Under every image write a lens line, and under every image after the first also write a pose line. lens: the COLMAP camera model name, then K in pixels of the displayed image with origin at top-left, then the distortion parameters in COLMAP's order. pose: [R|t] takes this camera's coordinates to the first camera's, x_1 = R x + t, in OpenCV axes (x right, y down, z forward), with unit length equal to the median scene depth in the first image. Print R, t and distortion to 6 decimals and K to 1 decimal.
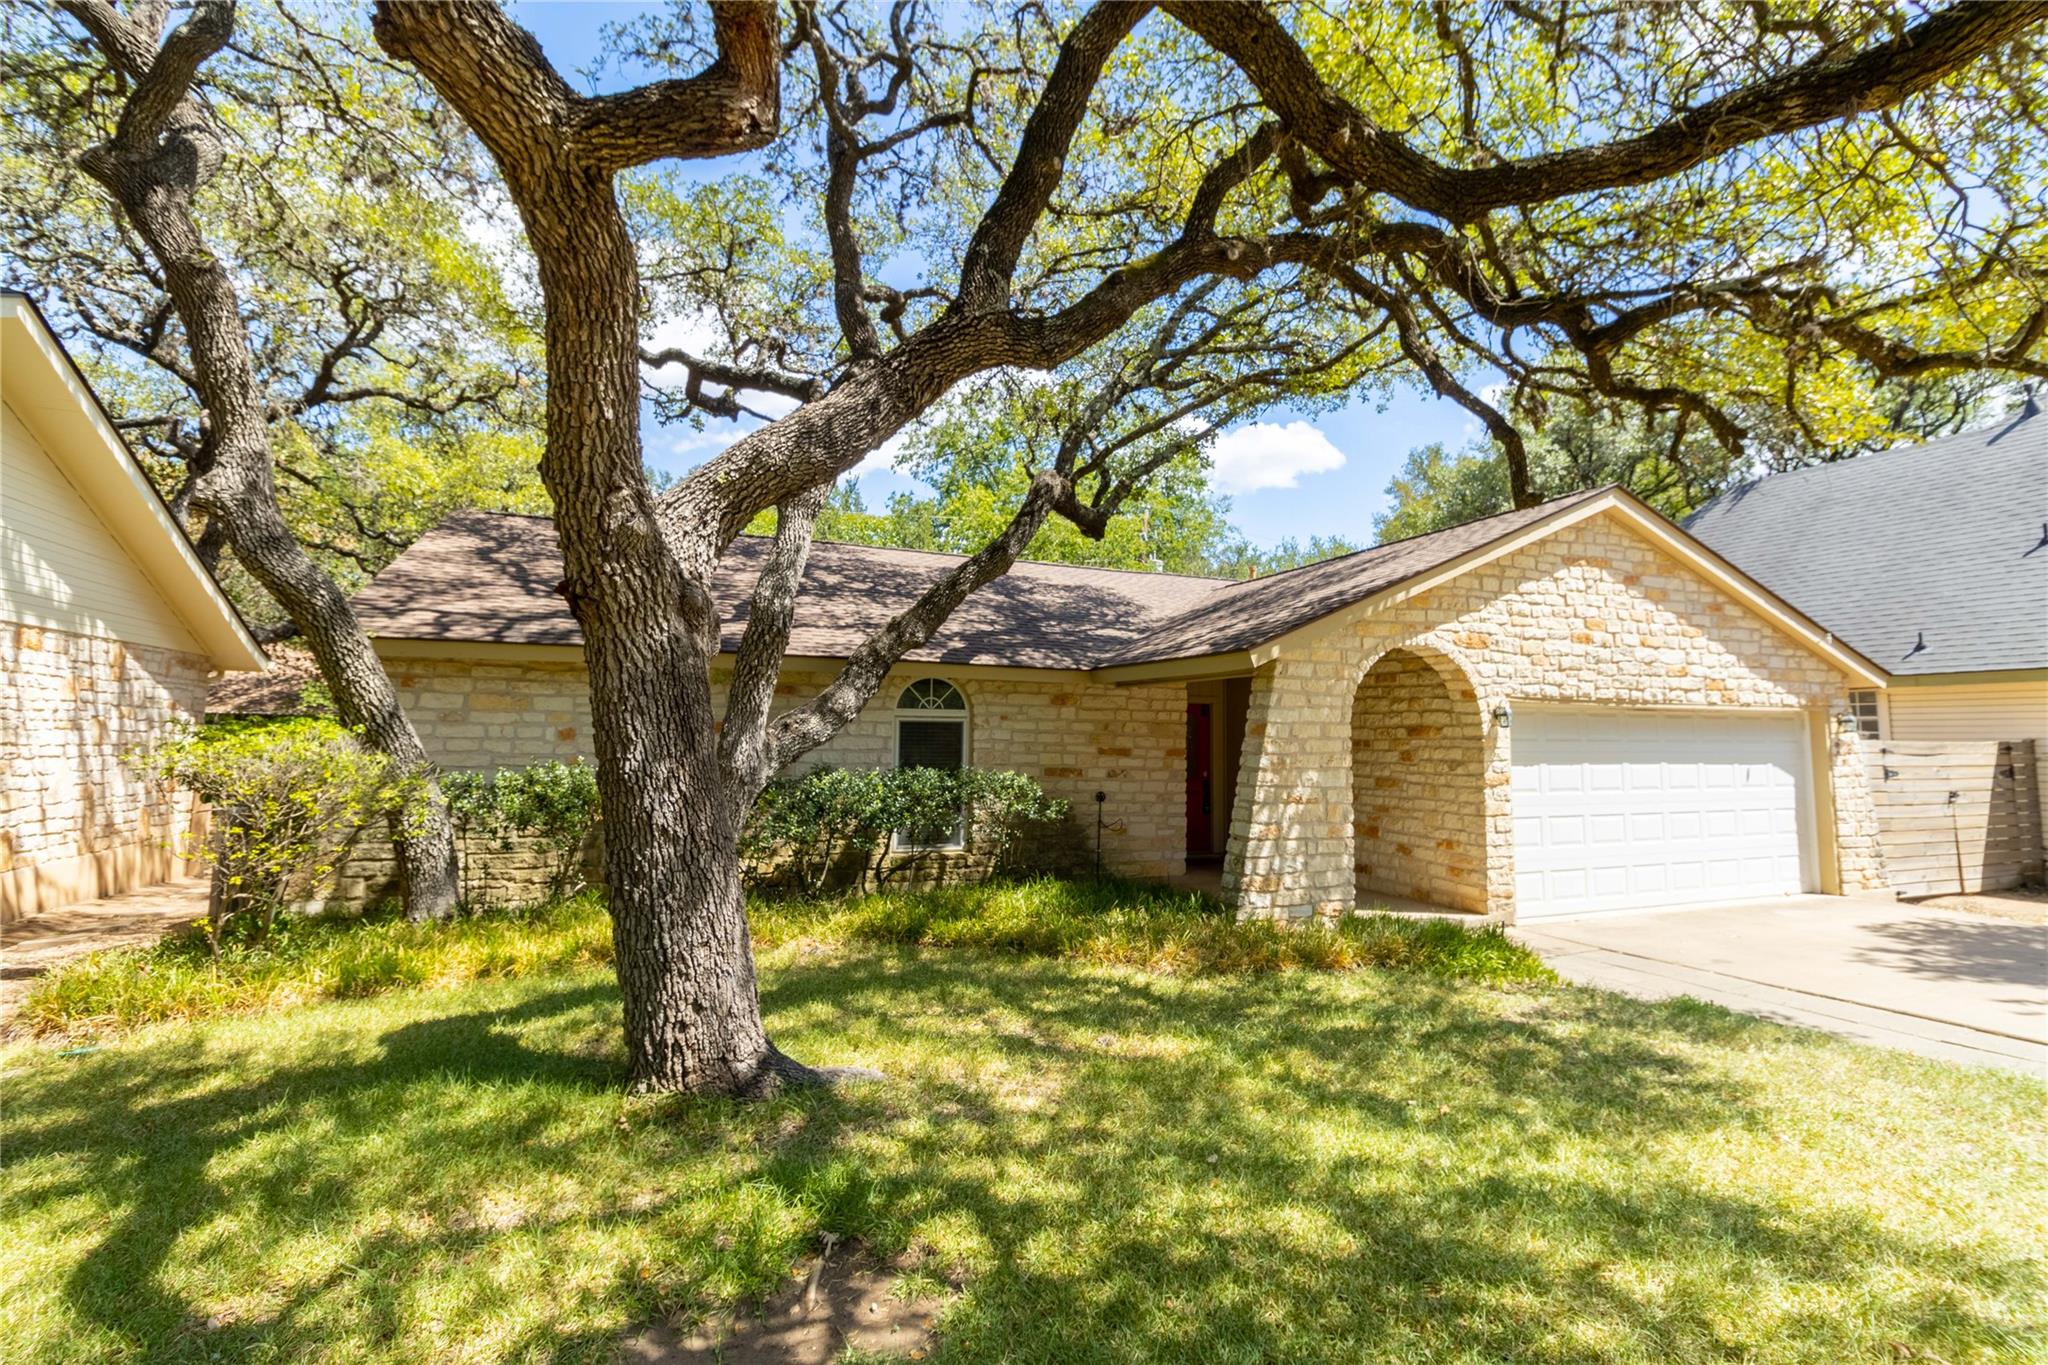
lens RADIAL K [[937.1, 0, 1035.4], [0, 937.1, 649.3], [0, 0, 1]] dist [0.002720, -0.000019]
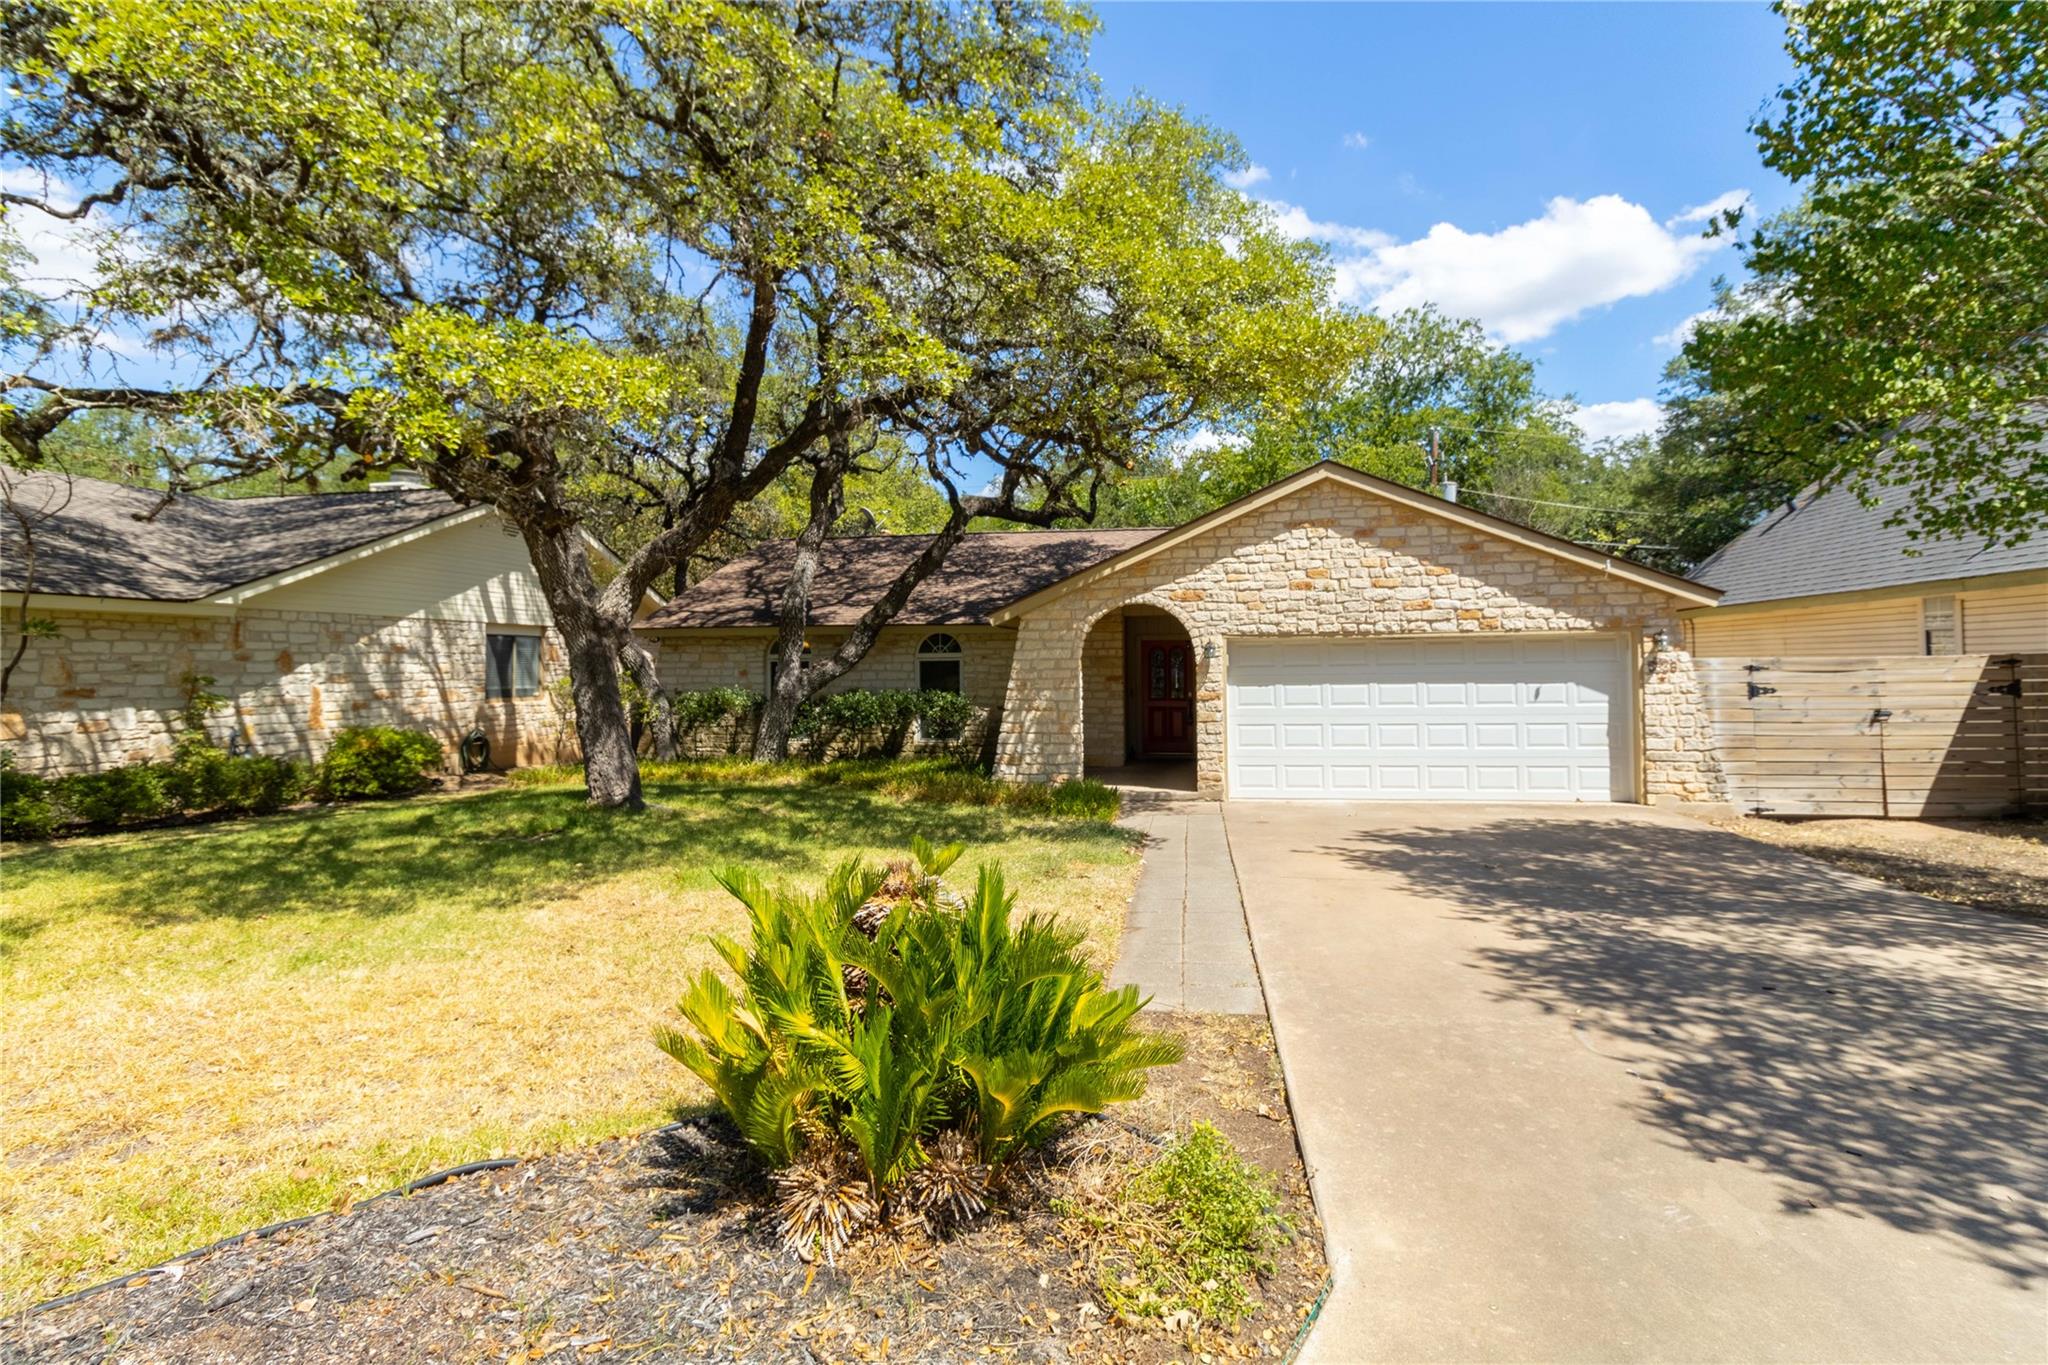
lens RADIAL K [[945.0, 0, 1038.5], [0, 945.0, 646.1], [0, 0, 1]] dist [0.004134, 0.000193]
pose [[0.851583, -0.030078, -0.523357, 0.919558], [0.068996, 0.996099, 0.055019, -0.024820], [0.519660, -0.082962, 0.850336, -0.275685]]
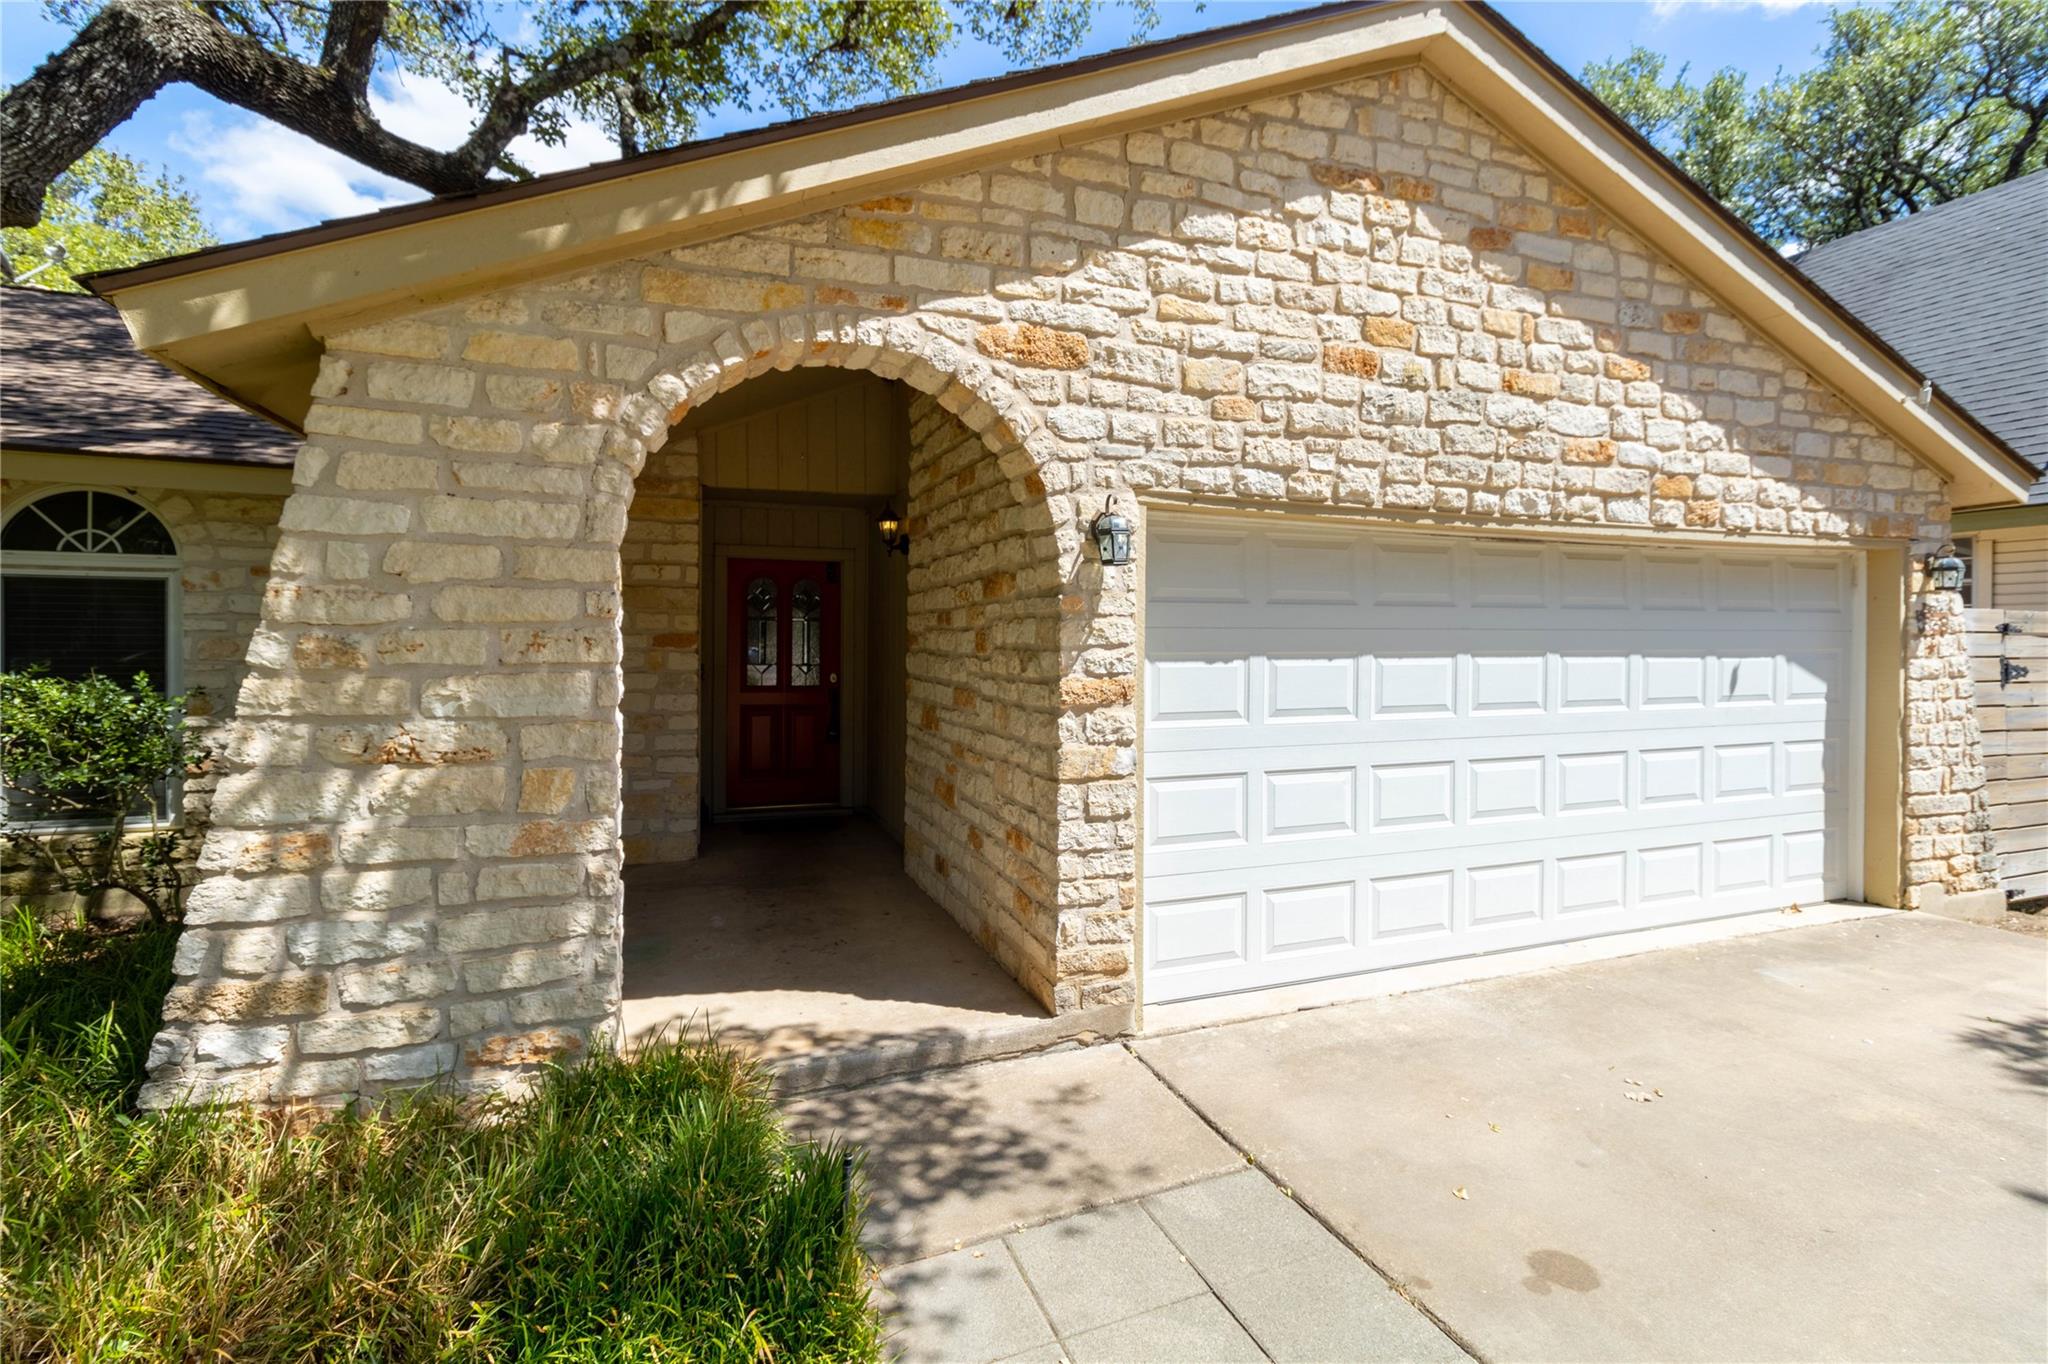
lens RADIAL K [[945.0, 0, 1038.5], [0, 945.0, 645.6], [0, 0, 1]] dist [0.004134, 0.000193]
pose [[0.999856, -0.005213, -0.016163, 0.432795], [0.006824, 0.994840, 0.101230, 0.069972], [0.015551, -0.101325, 0.994732, 0.539399]]
